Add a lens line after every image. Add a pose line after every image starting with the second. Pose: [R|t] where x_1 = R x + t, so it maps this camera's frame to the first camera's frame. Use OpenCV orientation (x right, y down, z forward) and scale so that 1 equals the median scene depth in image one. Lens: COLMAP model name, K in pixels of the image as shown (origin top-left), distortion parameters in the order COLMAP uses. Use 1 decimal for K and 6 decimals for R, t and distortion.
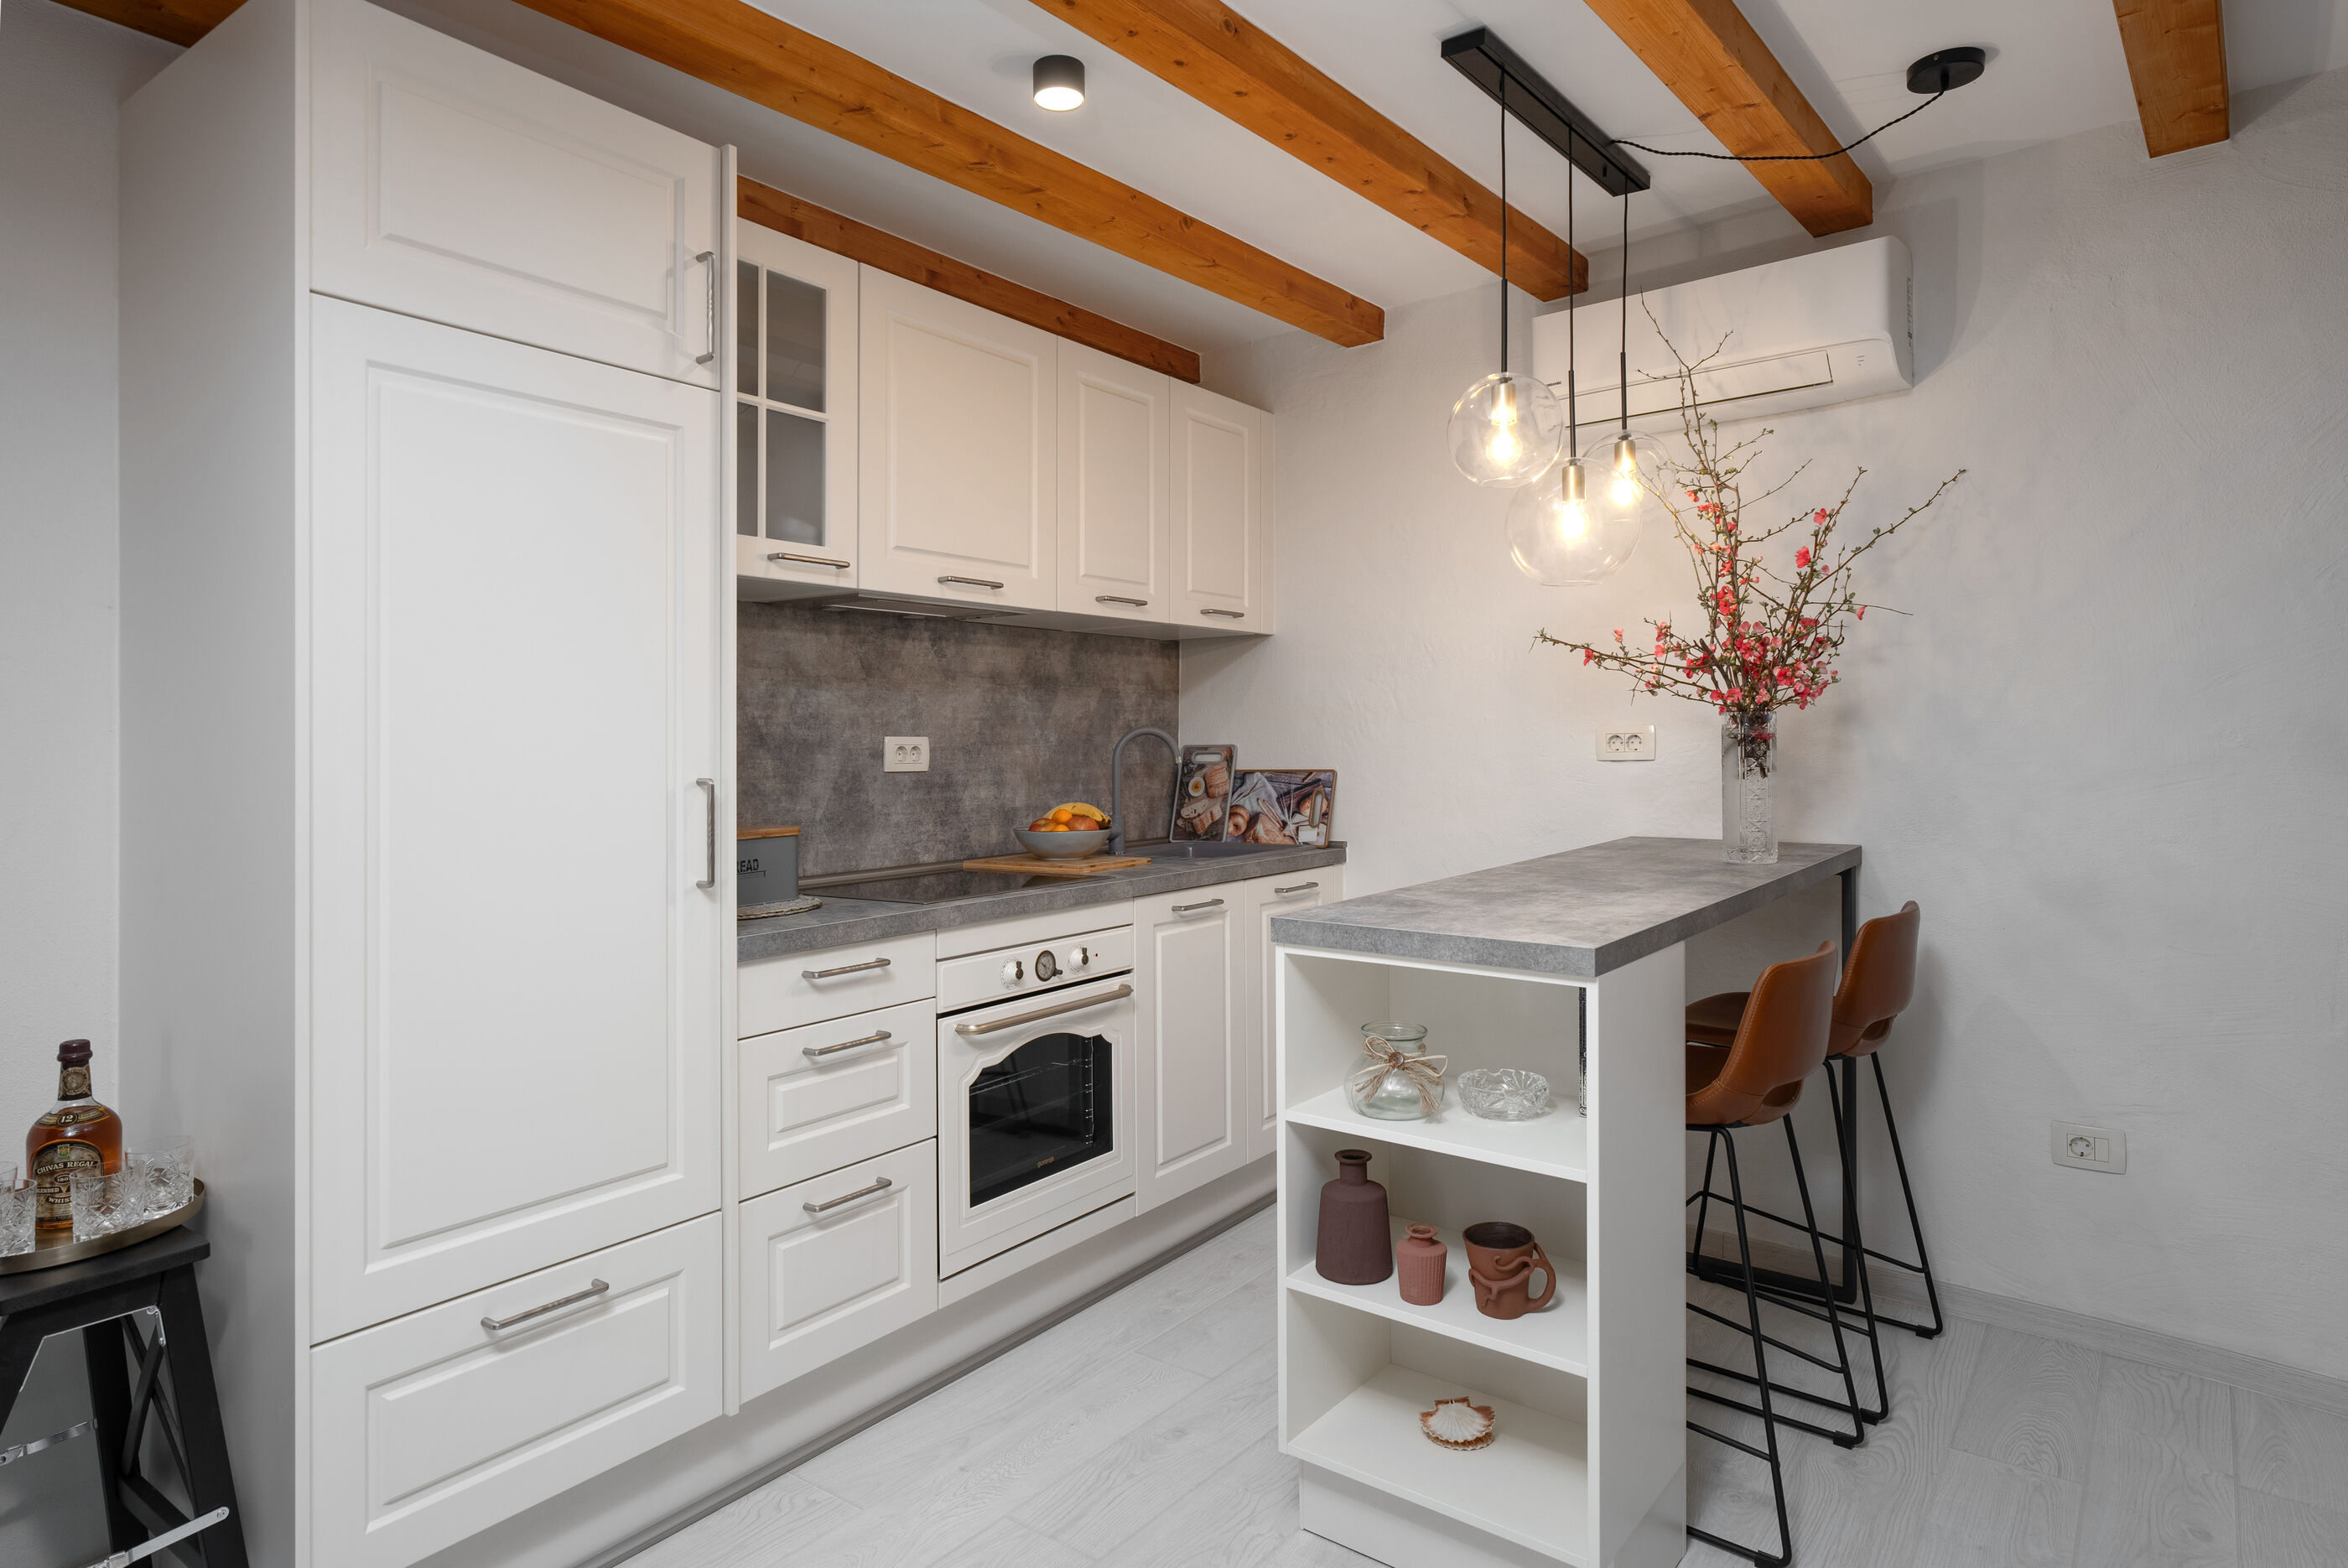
lens RADIAL K [[1320.2, 0, 1226.1], [0, 1320.2, 709.9], [0, 0, 1]] dist [-0.006684, -0.003588]
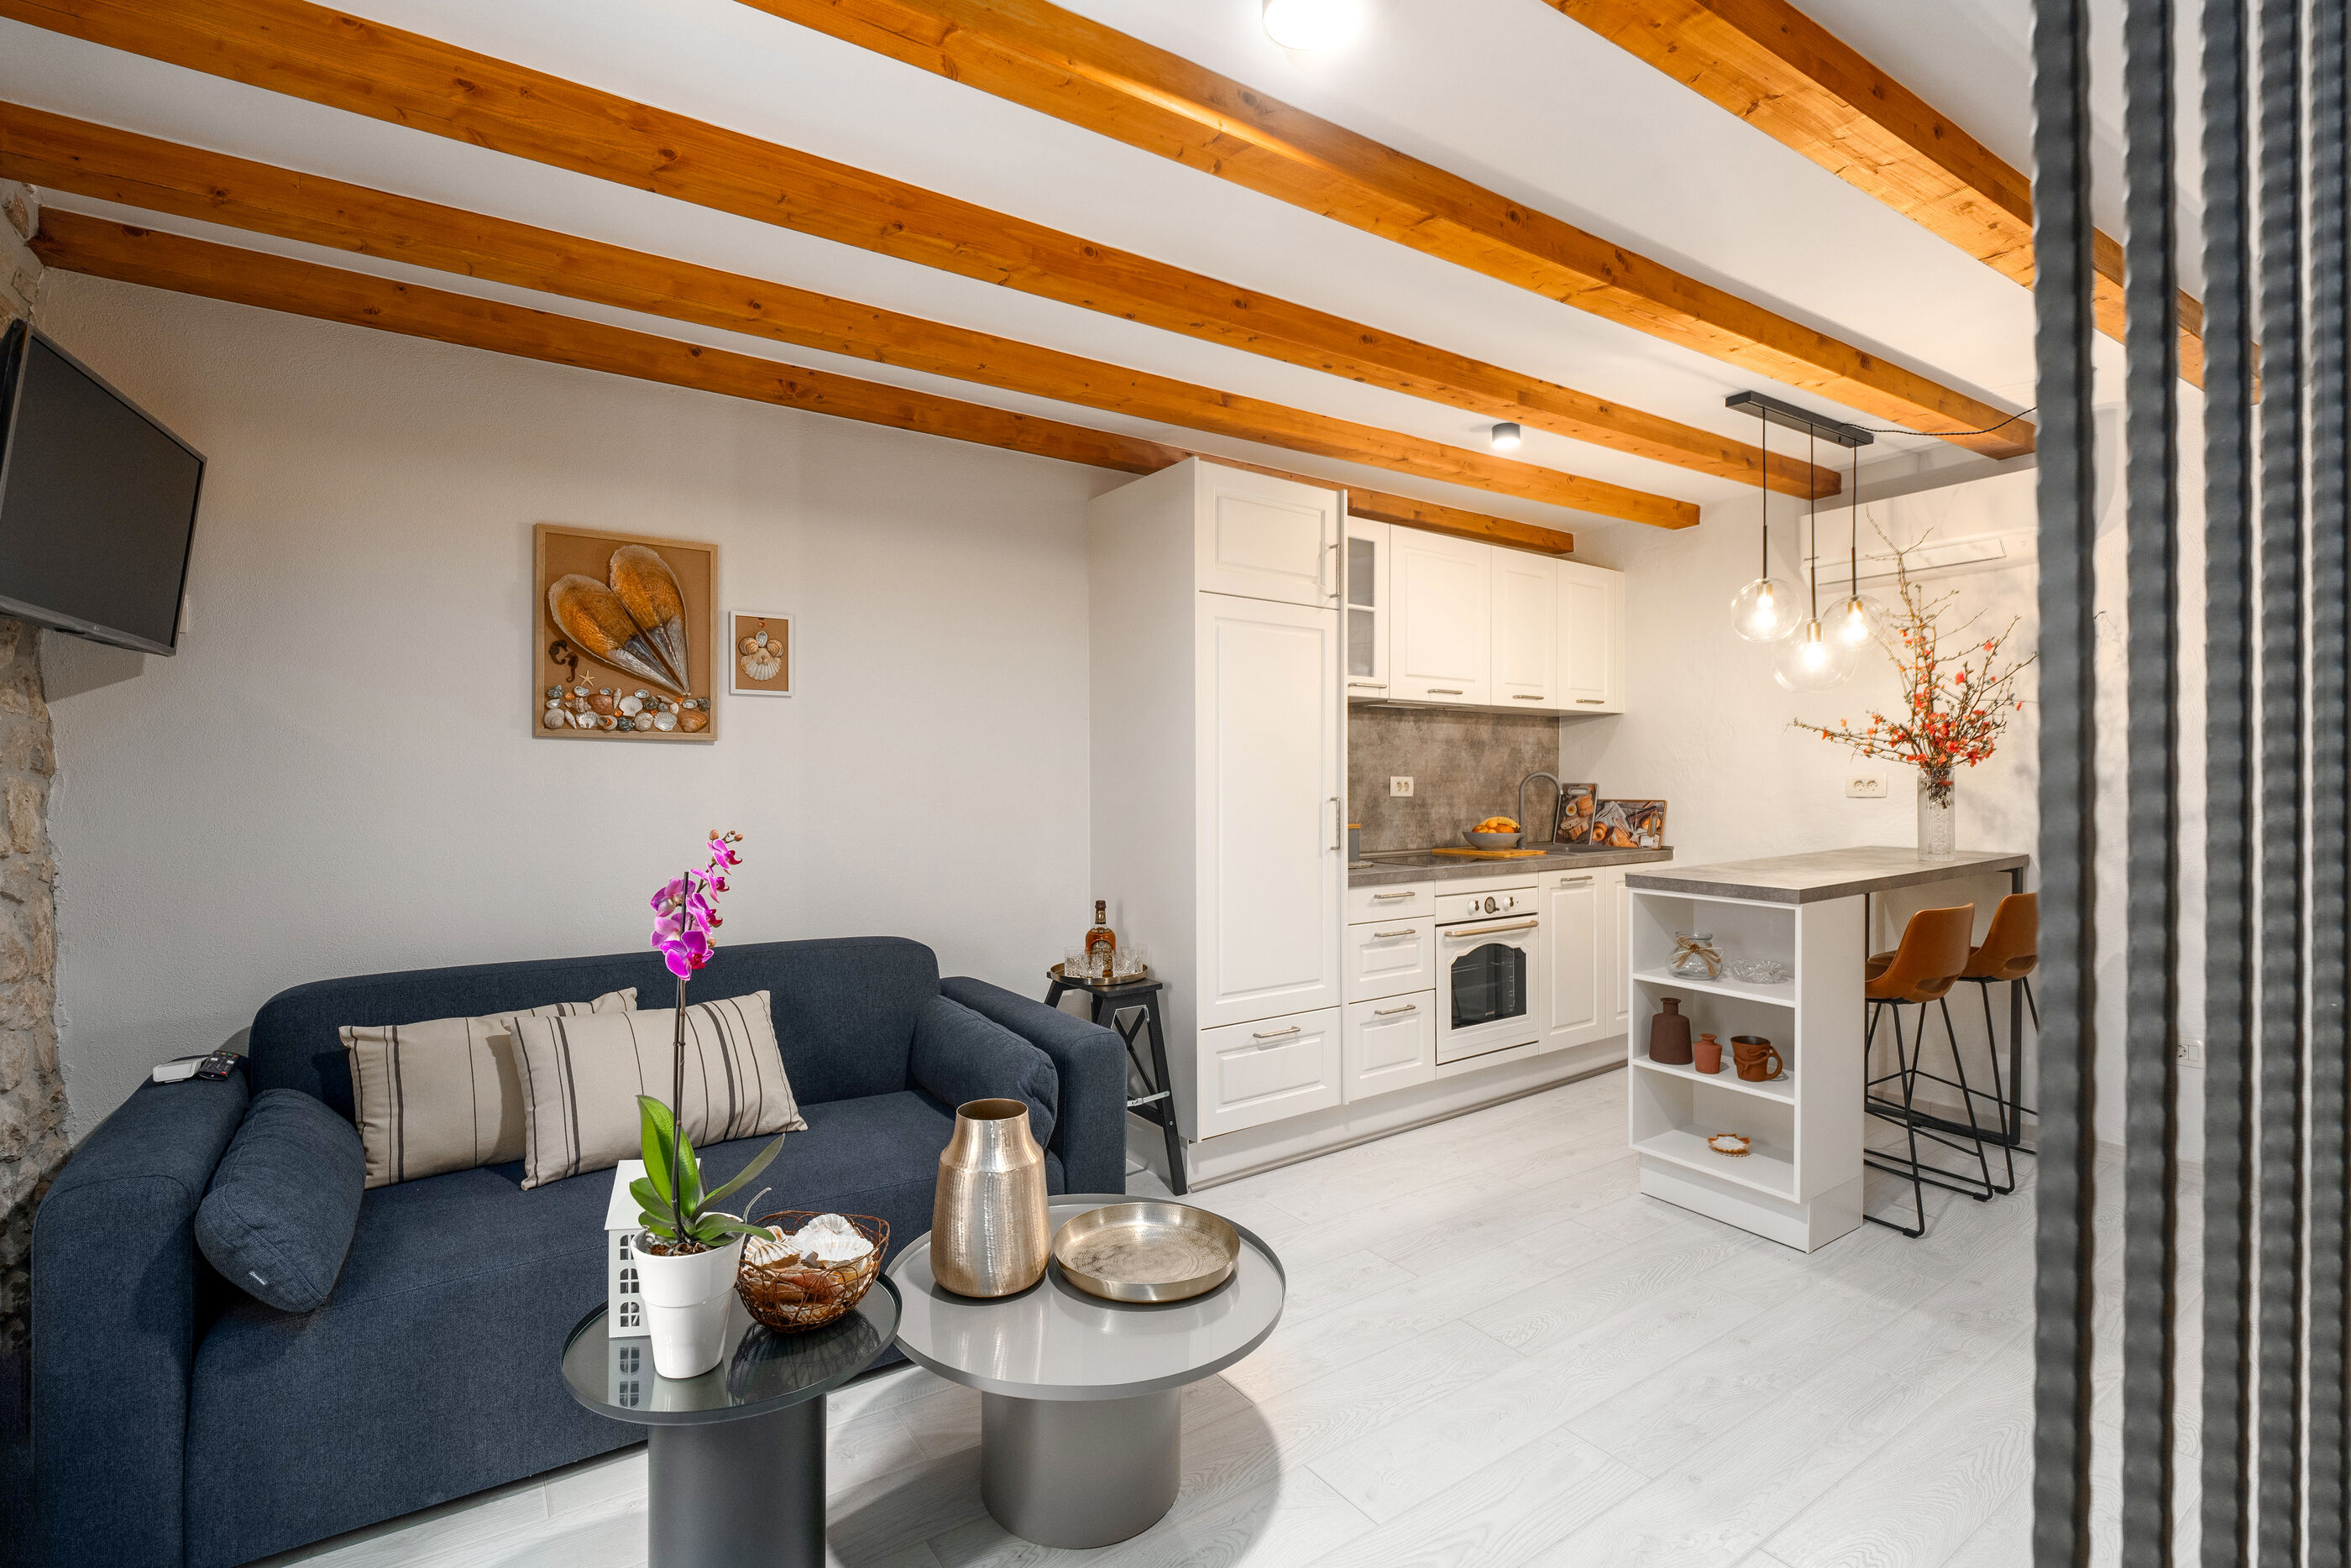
lens RADIAL K [[1059.3, 0, 1212.1], [0, 1059.3, 767.4], [0, 0, 1]] dist [-0.016997, 0.003986]
pose [[0.945884, 0.006331, -0.324443, -0.024192], [-0.001307, 0.999876, 0.015701, -0.014587], [0.324502, -0.014428, 0.945775, -0.428671]]
